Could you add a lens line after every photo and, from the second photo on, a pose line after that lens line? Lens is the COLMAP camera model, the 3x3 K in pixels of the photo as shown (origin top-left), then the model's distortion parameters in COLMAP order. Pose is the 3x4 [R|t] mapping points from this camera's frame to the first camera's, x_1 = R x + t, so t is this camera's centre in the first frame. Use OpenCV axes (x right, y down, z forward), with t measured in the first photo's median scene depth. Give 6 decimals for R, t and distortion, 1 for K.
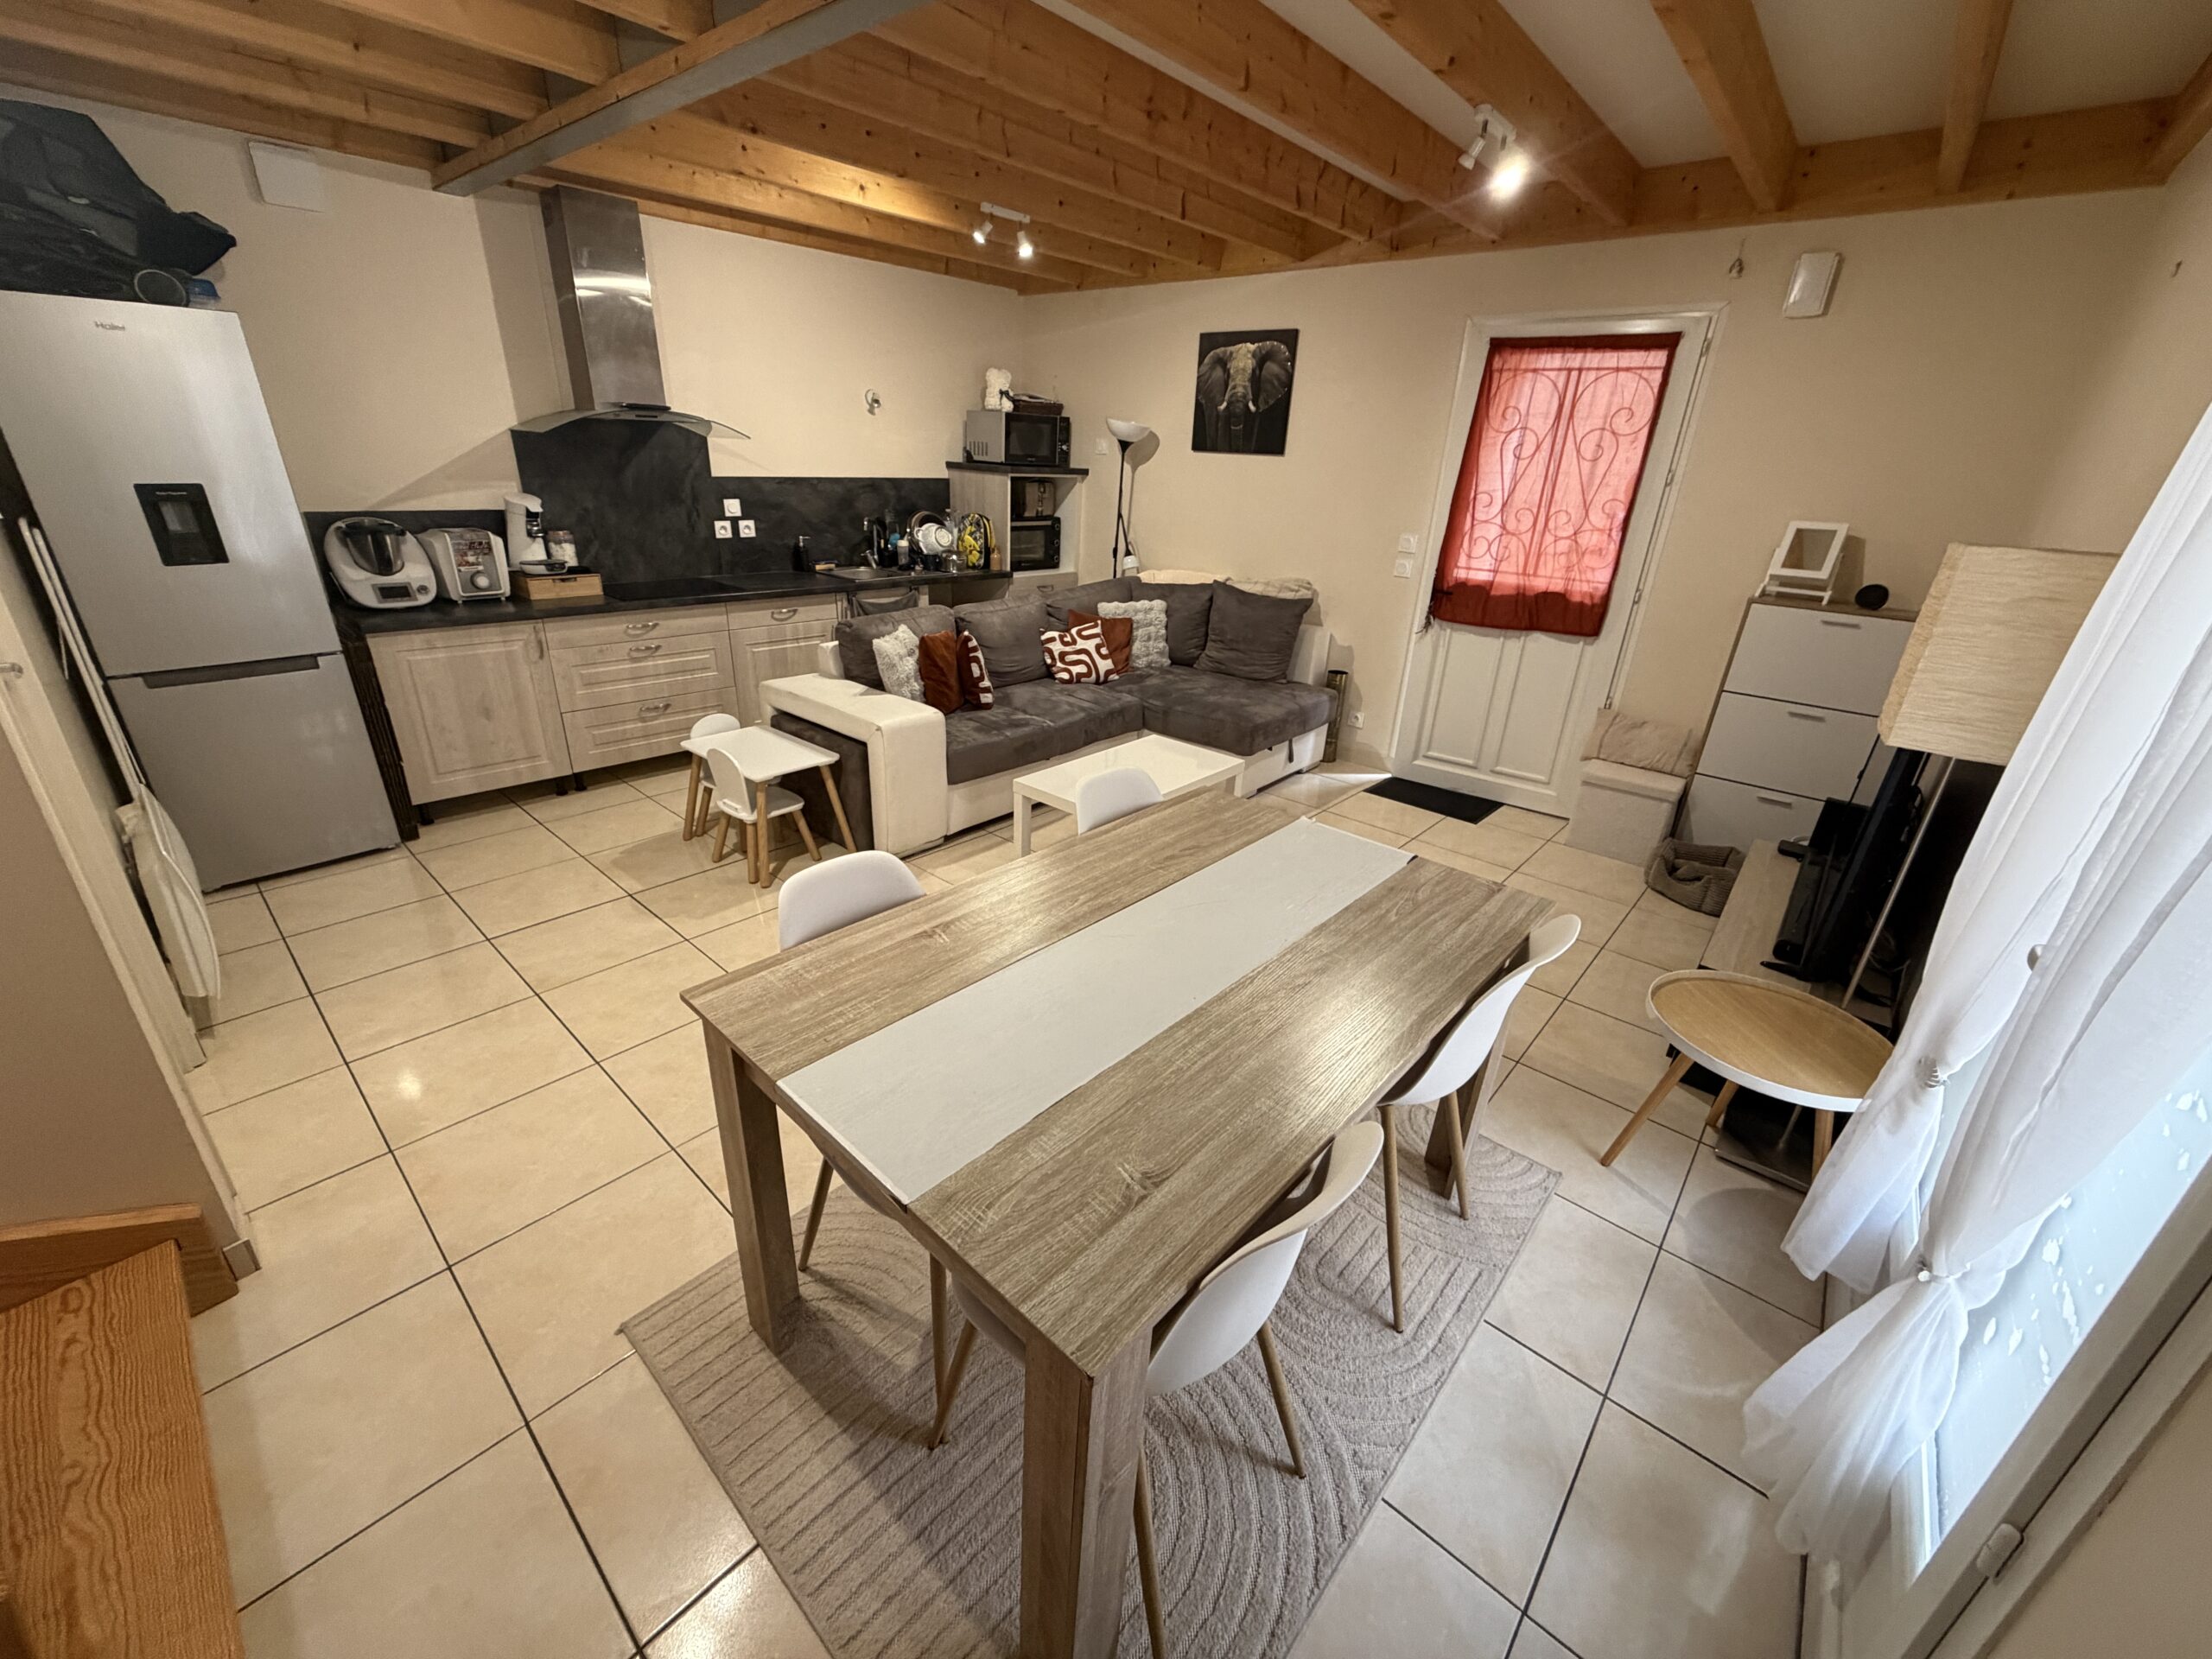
lens RADIAL K [[879.9, 0, 1094.4], [0, 879.9, 829.1], [0, 0, 1]] dist [-0.000792, -0.000976]
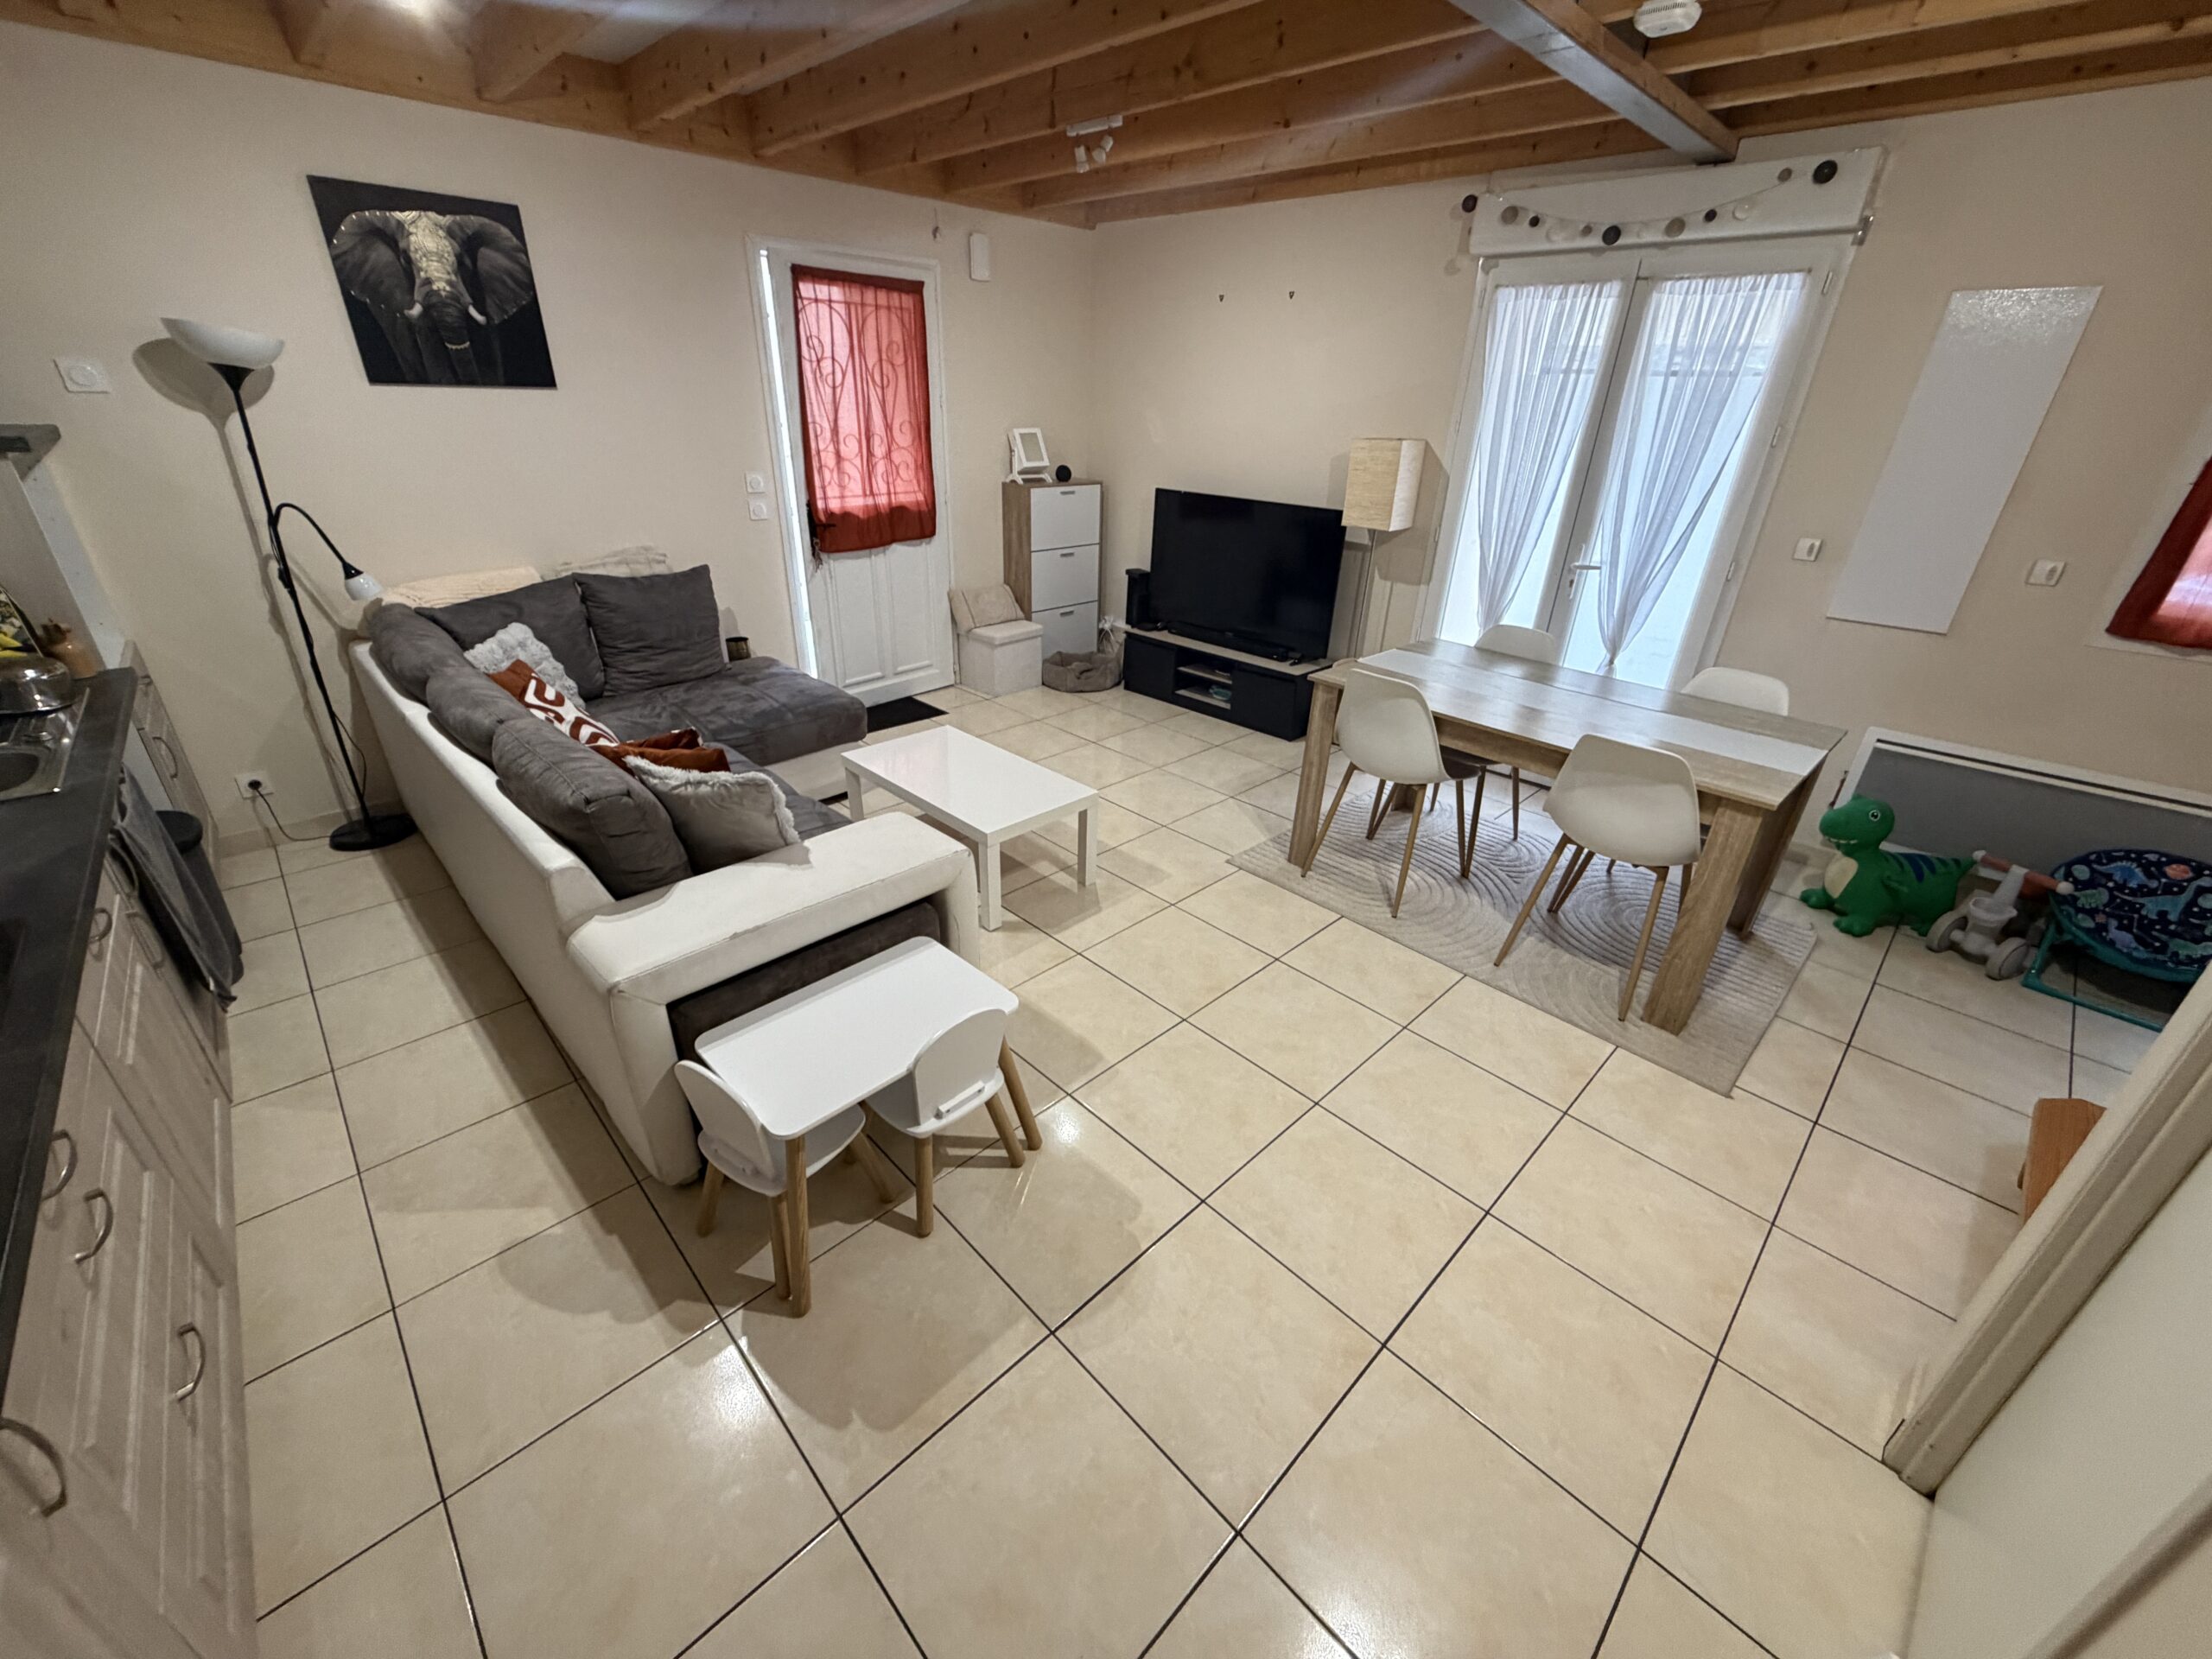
lens RADIAL K [[879.9, 0, 1104.7], [0, 879.9, 828.9], [0, 0, 1]] dist [-0.000792, -0.000976]
pose [[0.070388, -0.479379, 0.874781, -0.591855], [0.370896, 0.826661, 0.423165, -0.271416], [-0.926003, 0.294667, 0.235987, 0.531446]]
